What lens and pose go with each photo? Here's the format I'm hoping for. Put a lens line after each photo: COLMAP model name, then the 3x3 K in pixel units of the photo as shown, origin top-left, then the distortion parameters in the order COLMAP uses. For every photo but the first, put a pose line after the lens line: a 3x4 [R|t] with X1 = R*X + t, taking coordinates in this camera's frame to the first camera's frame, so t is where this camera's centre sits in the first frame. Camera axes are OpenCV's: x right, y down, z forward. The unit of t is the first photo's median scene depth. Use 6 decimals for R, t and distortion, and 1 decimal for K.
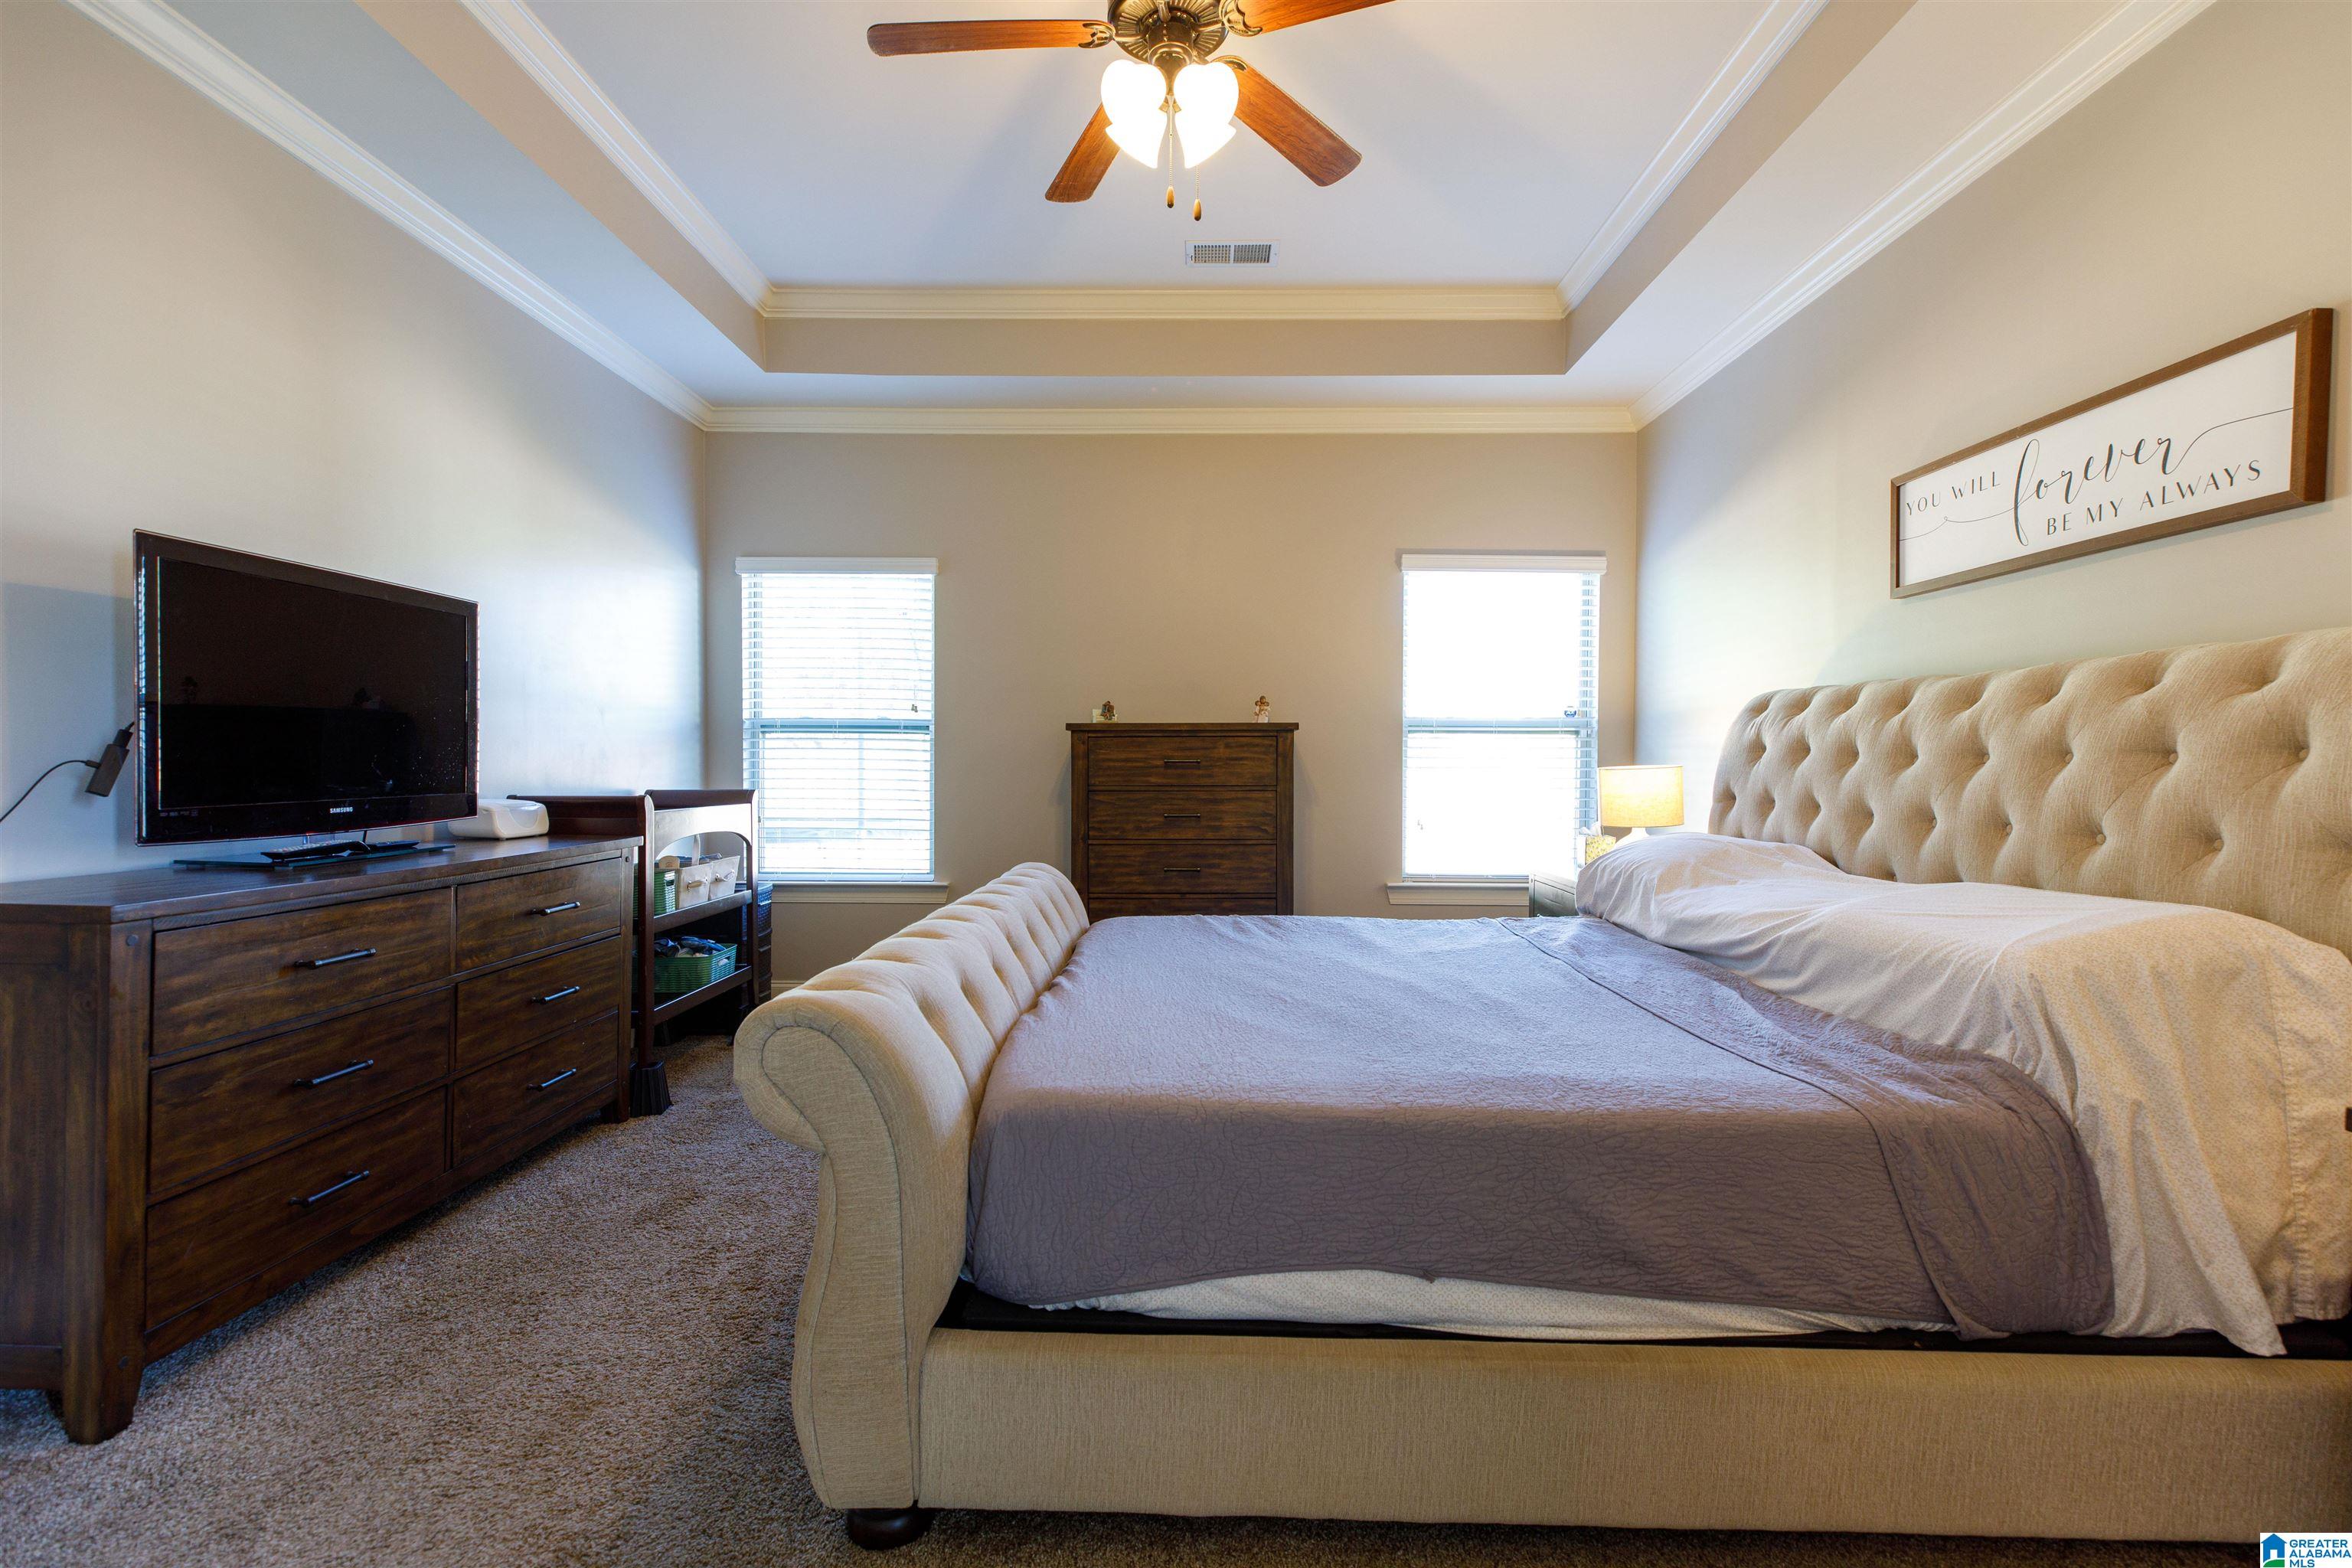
lens RADIAL K [[1050.7, 0, 1181.2], [0, 1050.7, 778.7], [0, 0, 1]] dist [0.006343, -0.001050]
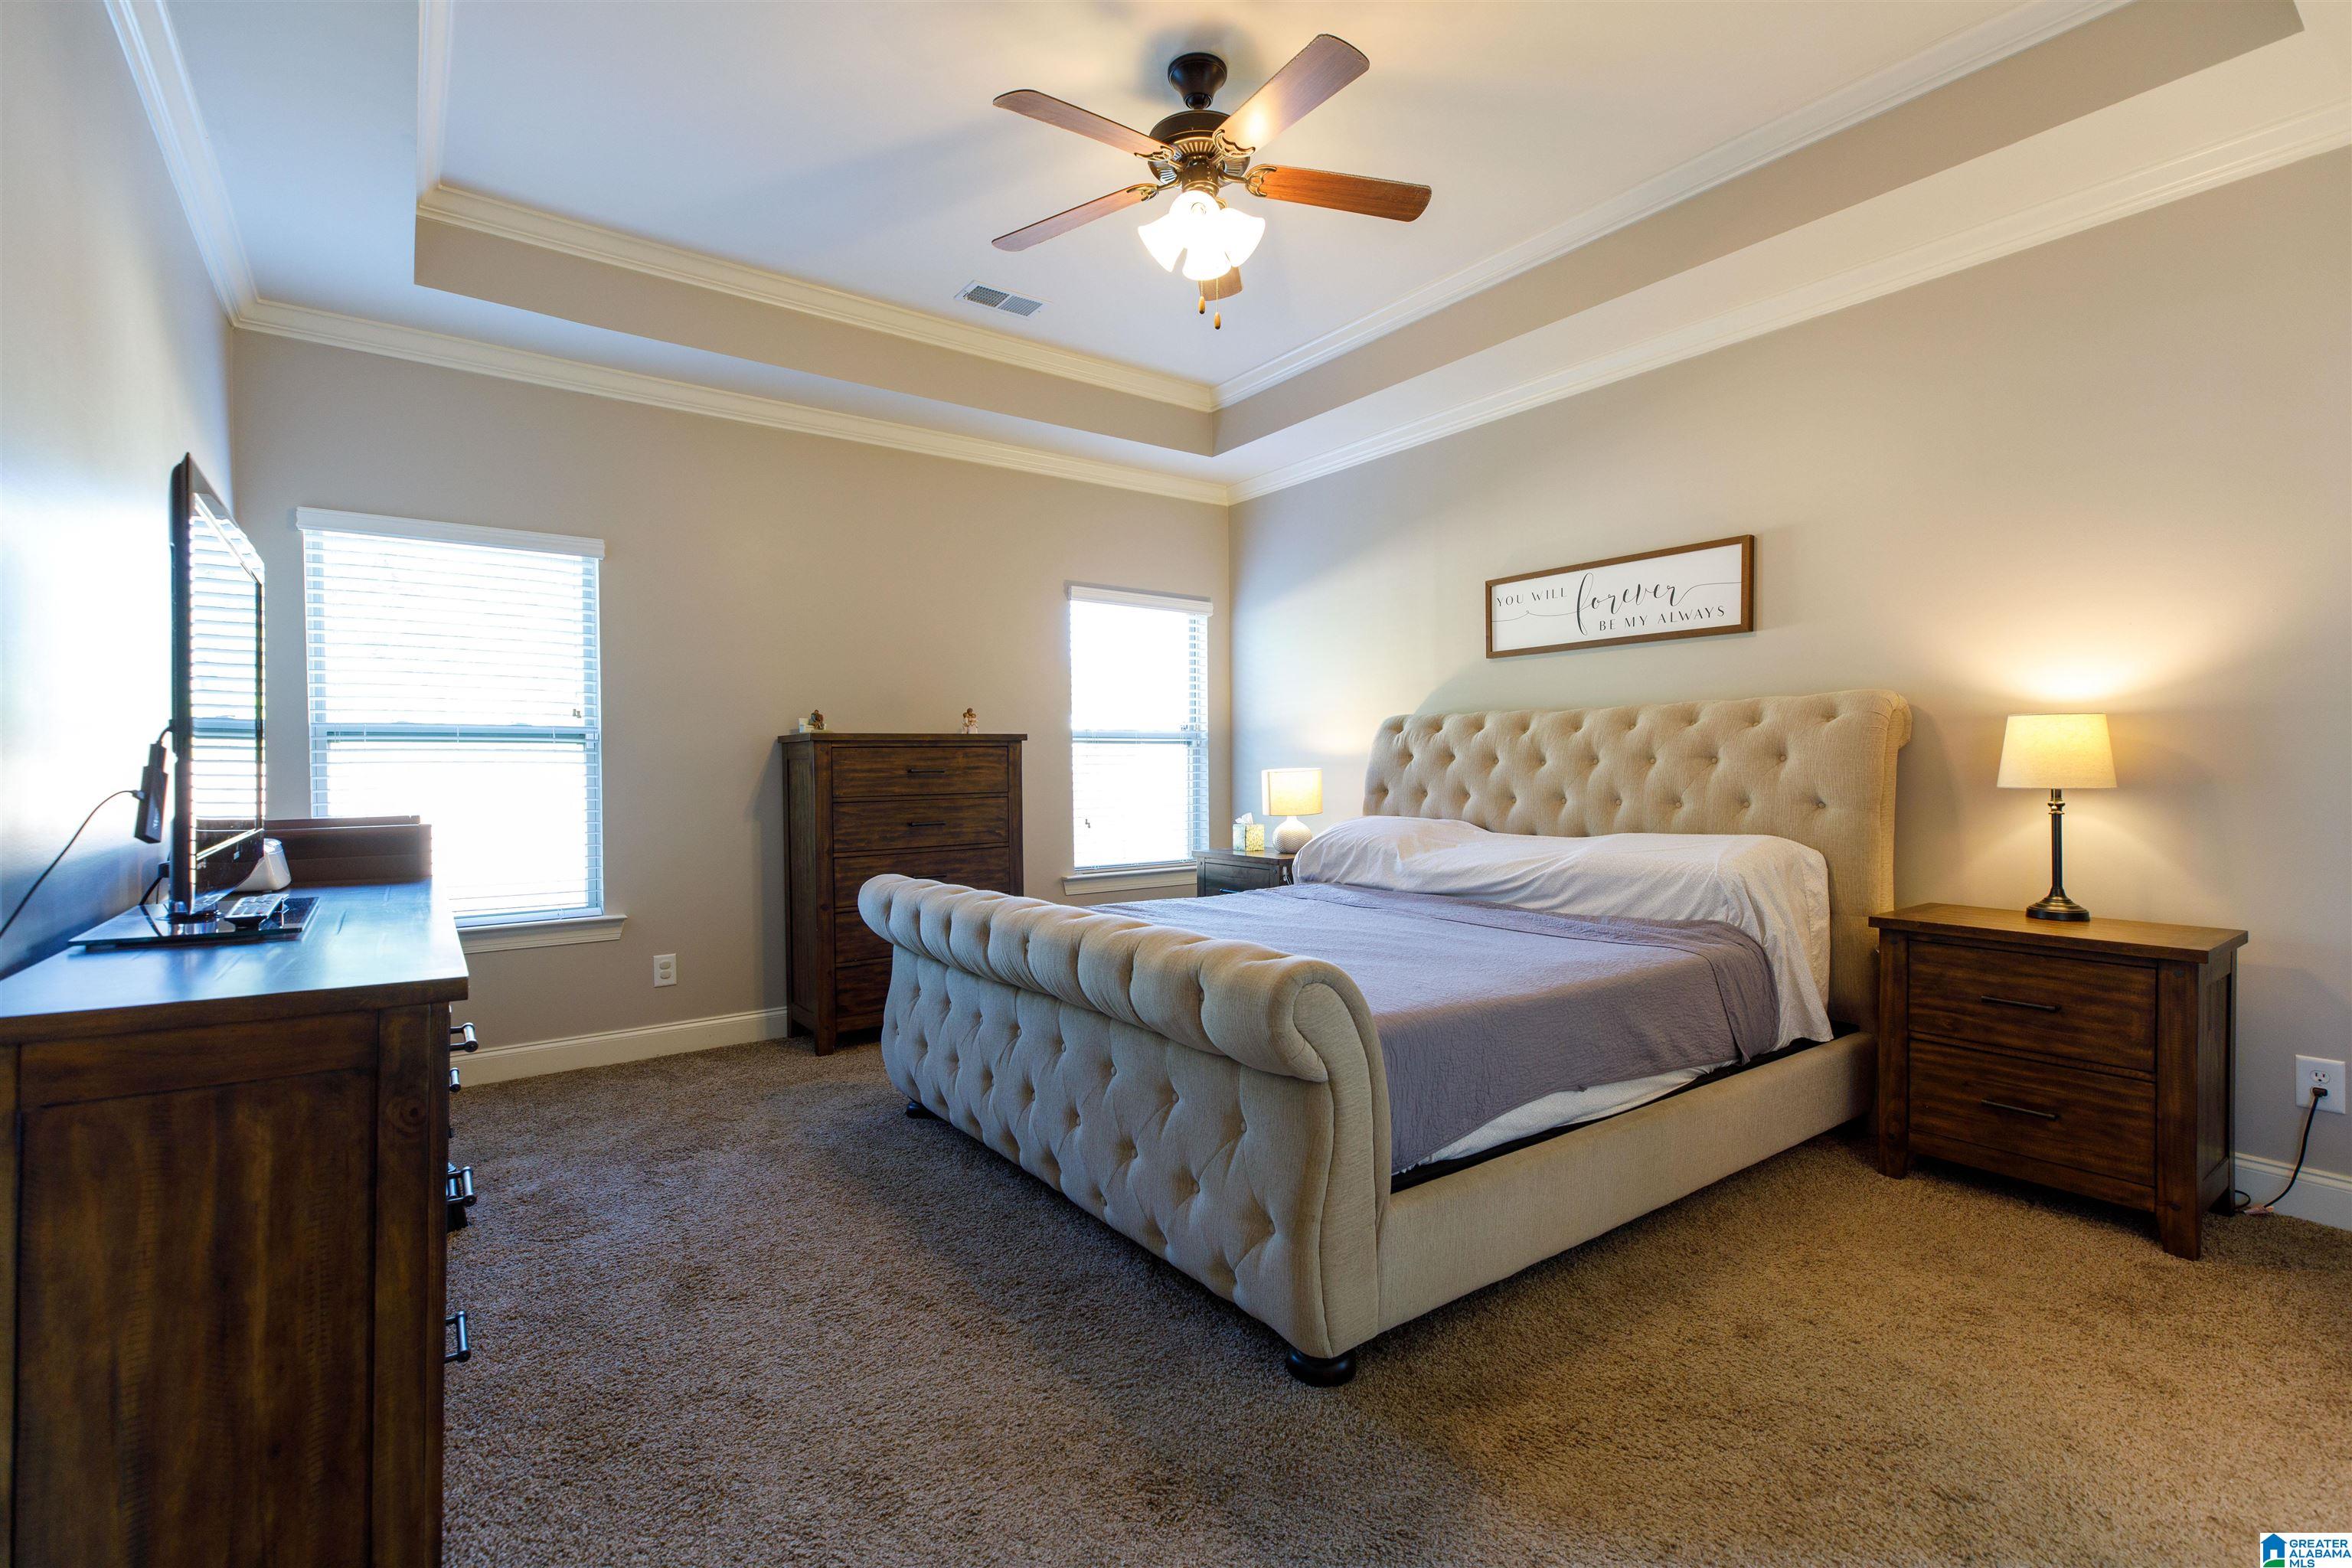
lens RADIAL K [[1050.7, 0, 1186.0], [0, 1050.7, 776.3], [0, 0, 1]] dist [0.006343, -0.001050]
pose [[0.797049, -0.017644, 0.603657, -0.623092], [0.022434, 0.999748, -0.000401, -0.007633], [-0.603498, 0.013862, 0.797244, 0.040858]]
